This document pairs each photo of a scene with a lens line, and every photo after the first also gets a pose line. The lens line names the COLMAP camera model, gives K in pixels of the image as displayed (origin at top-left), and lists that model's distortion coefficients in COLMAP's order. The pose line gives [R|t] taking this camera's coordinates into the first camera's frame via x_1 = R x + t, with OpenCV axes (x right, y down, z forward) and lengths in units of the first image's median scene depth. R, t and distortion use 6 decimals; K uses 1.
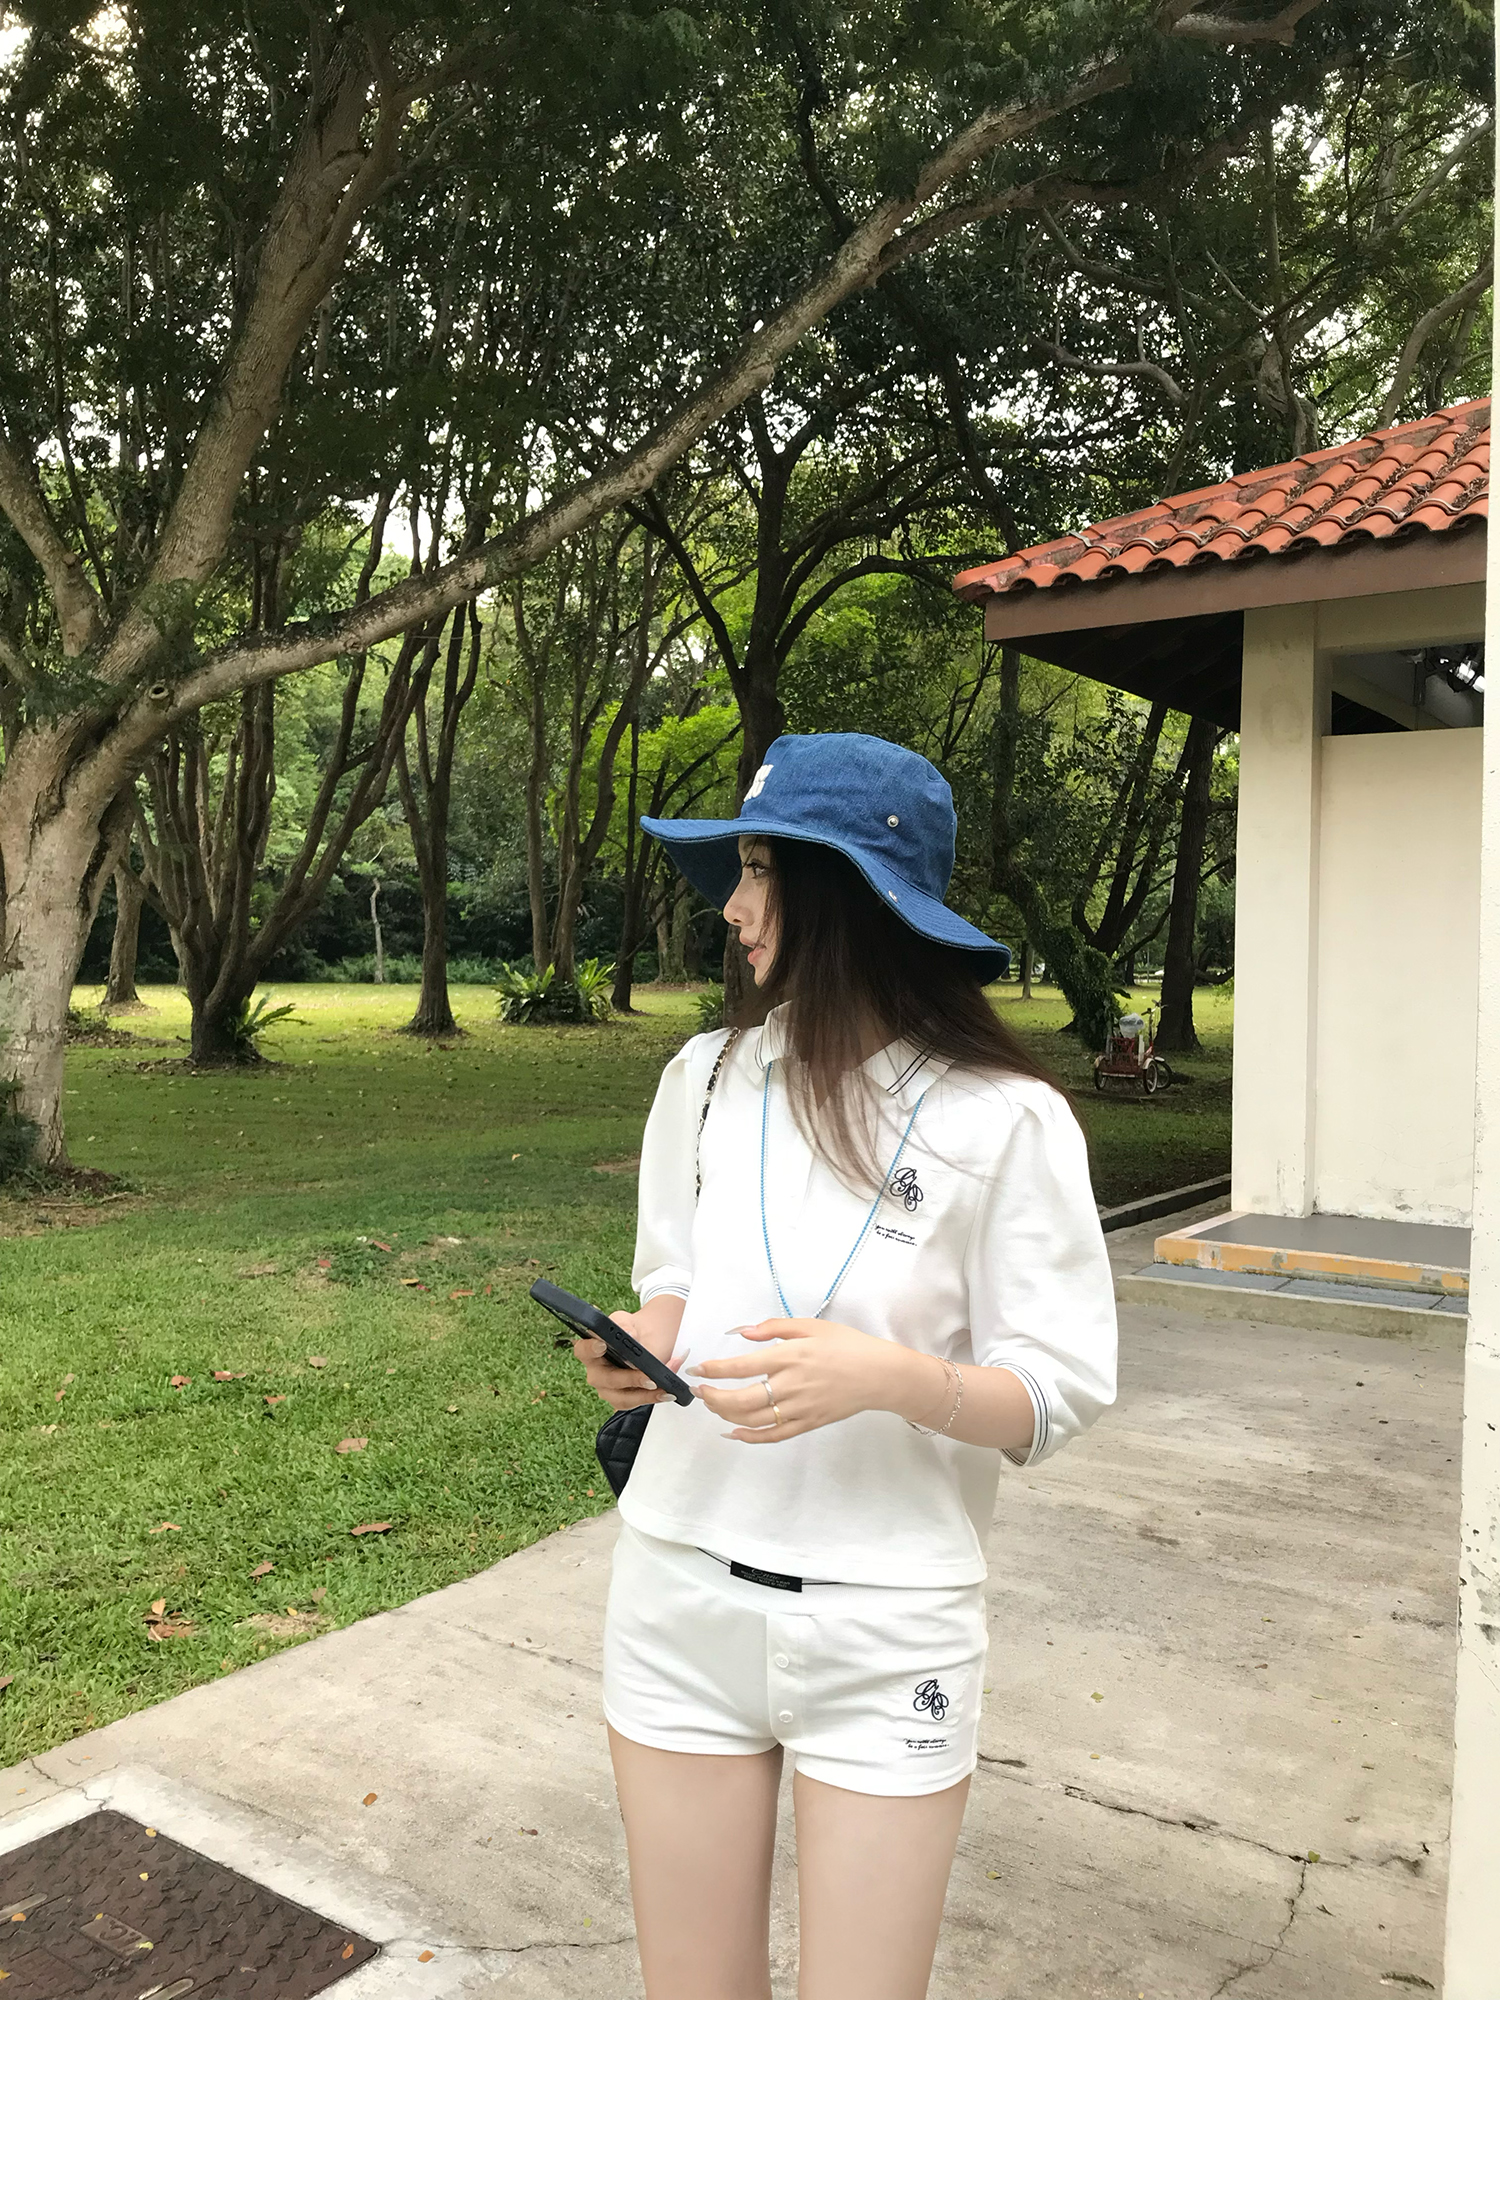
lens RADIAL K [[1778.4, 0, 755.4], [0, 1778.4, 1008.4], [0, 0, 1]] dist [0.005939, -0.000146]
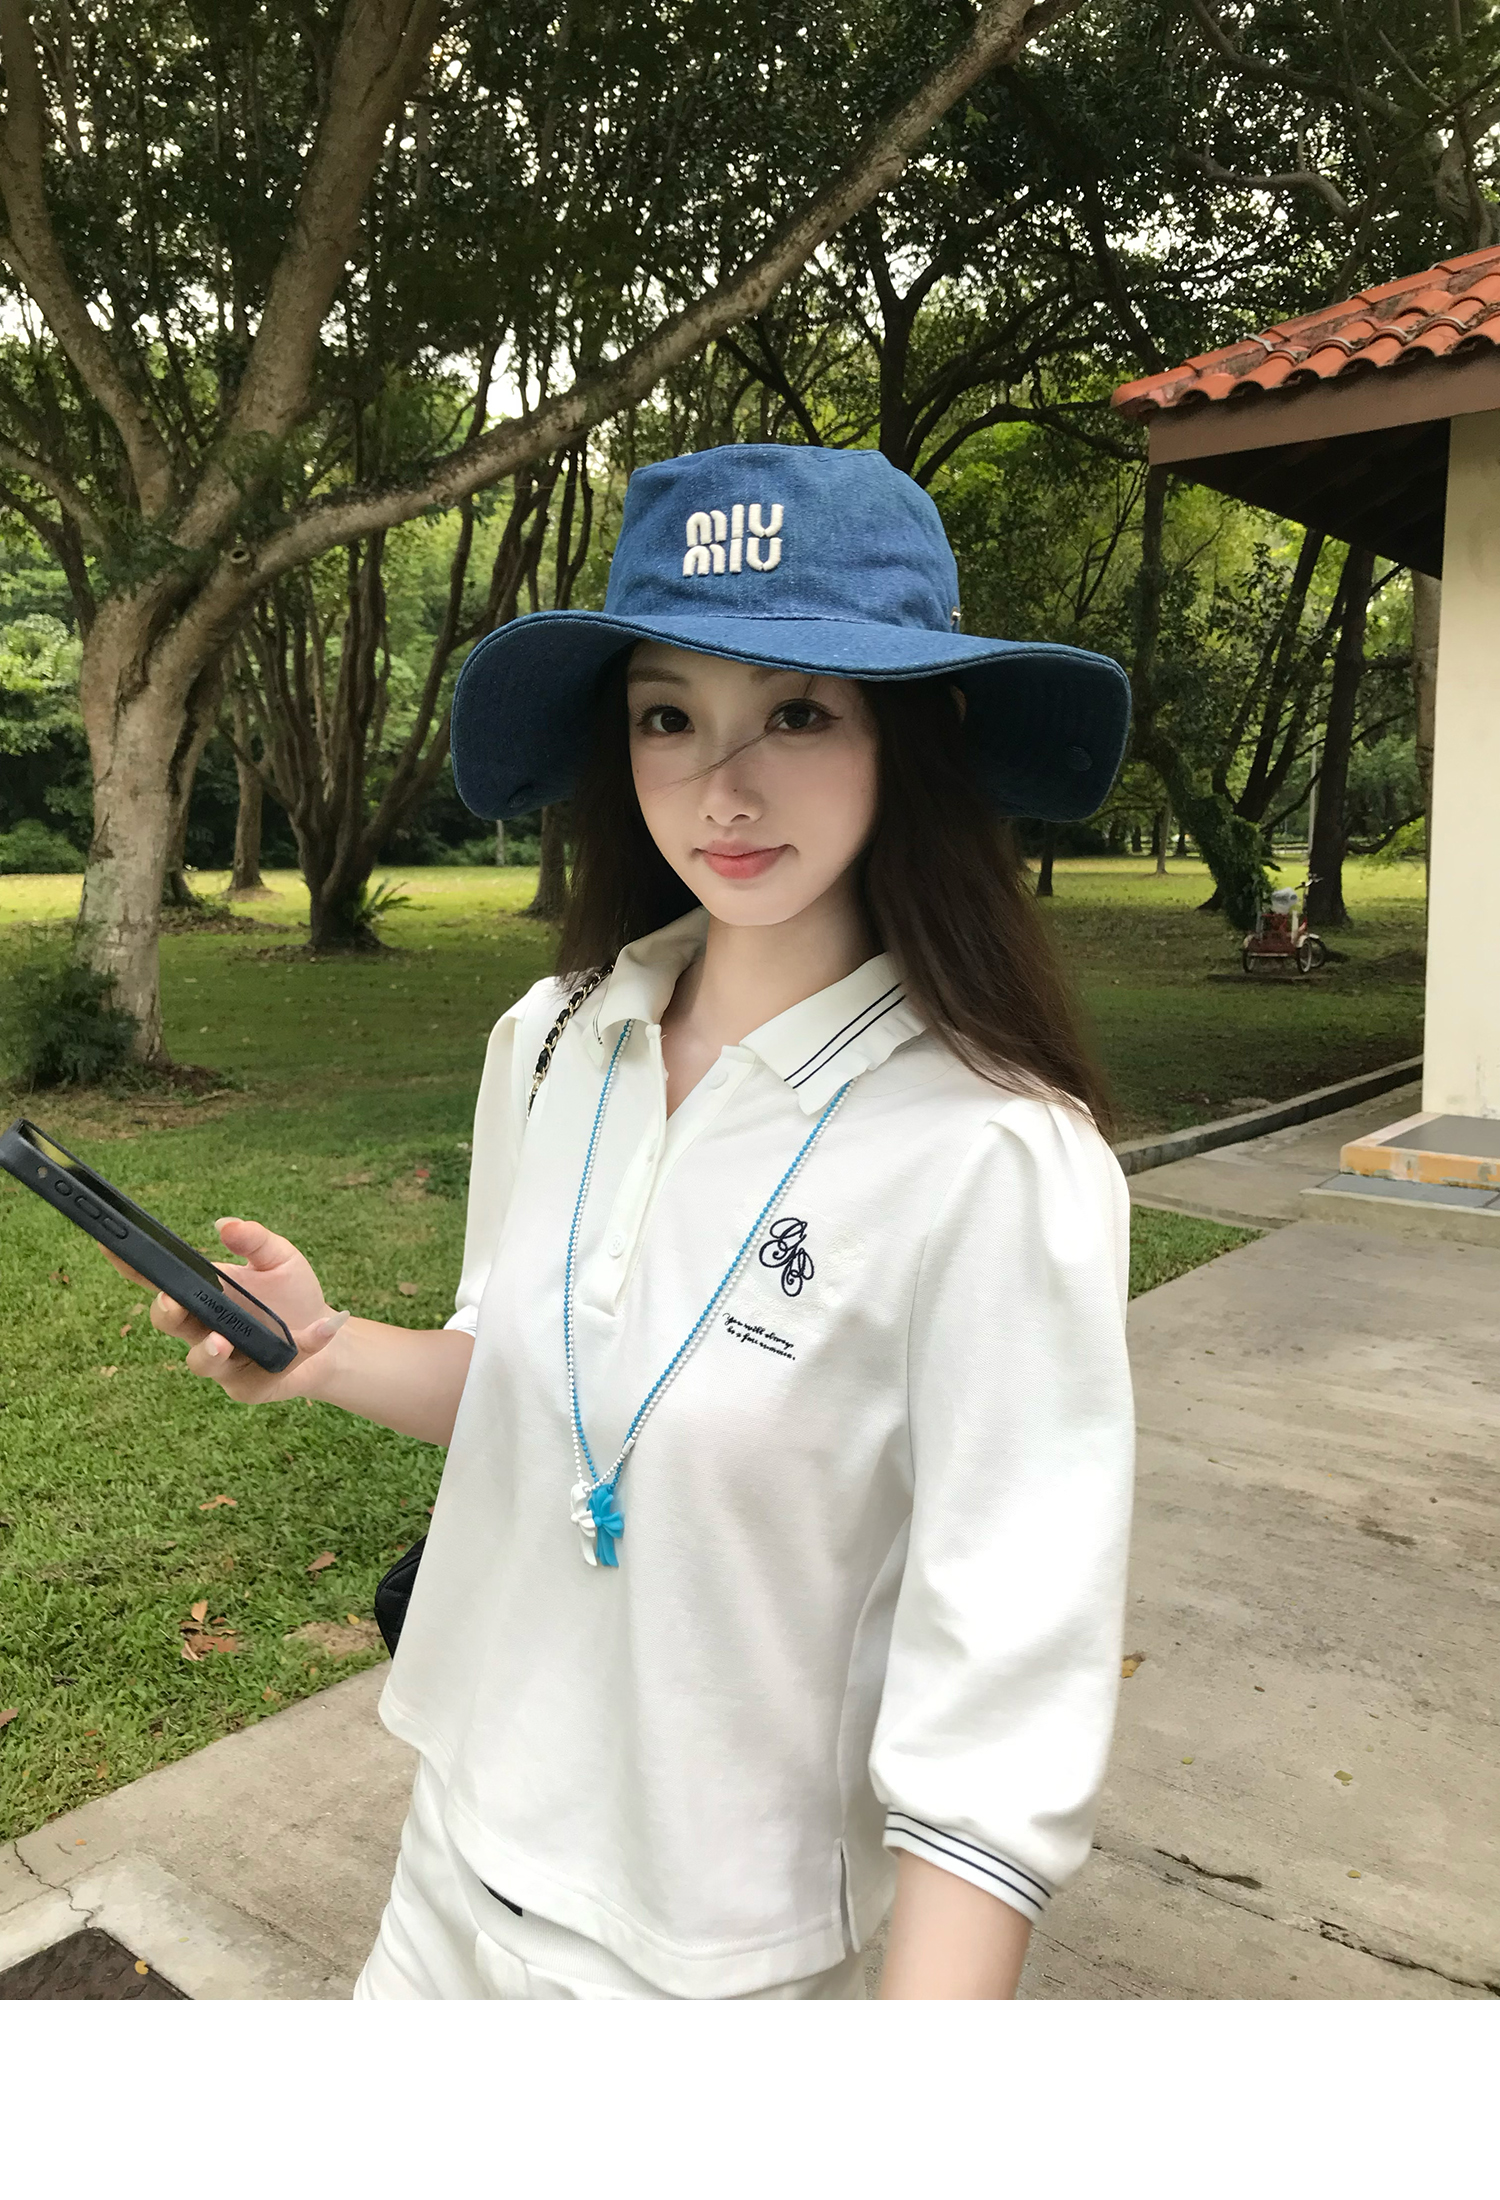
lens RADIAL K [[1792.8, 0, 734.8], [0, 1792.8, 1046.9], [0, 0, 1]] dist [-0.003538, 0.007370]
pose [[0.996751, -0.005109, -0.080381, -0.003111], [0.012238, 0.996006, 0.088439, -0.001861], [0.079608, -0.089136, 0.992833, 0.064075]]
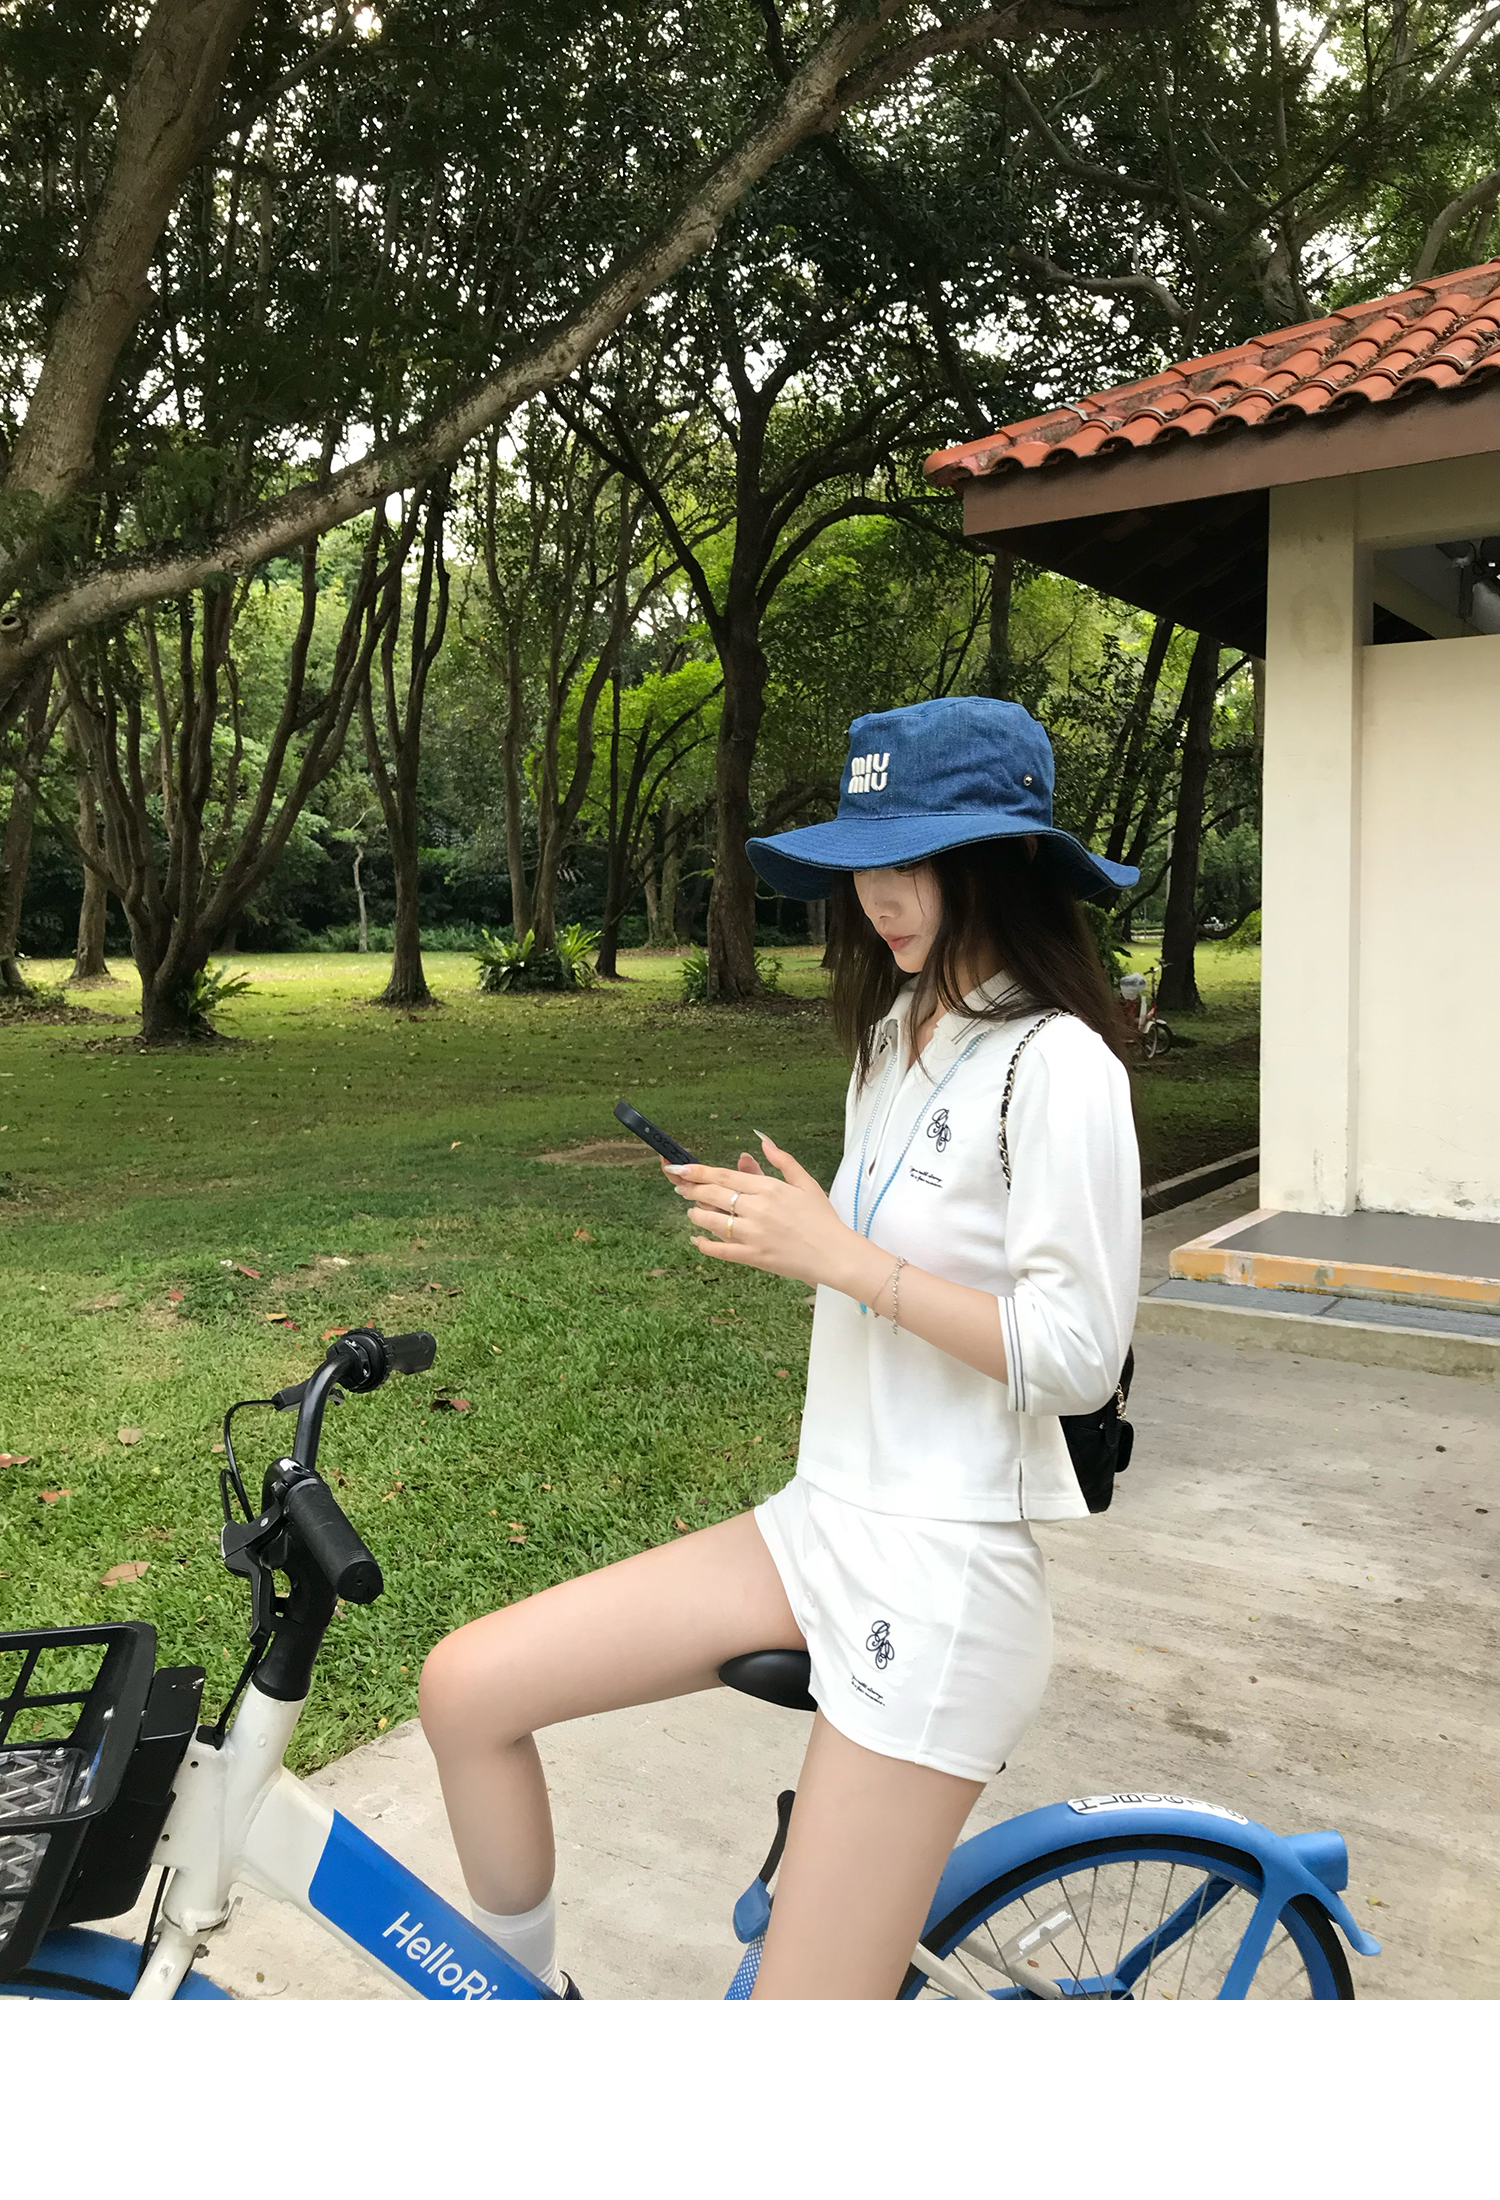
lens RADIAL K [[1803.7, 0, 756.1], [0, 1803.7, 1035.1], [0, 0, 1]] dist [0.003189, -0.003672]
pose [[0.999865, -0.015927, 0.003939, 0.018957], [0.015778, 0.999257, 0.035176, -0.002543], [-0.004496, -0.035109, 0.999373, 0.109528]]
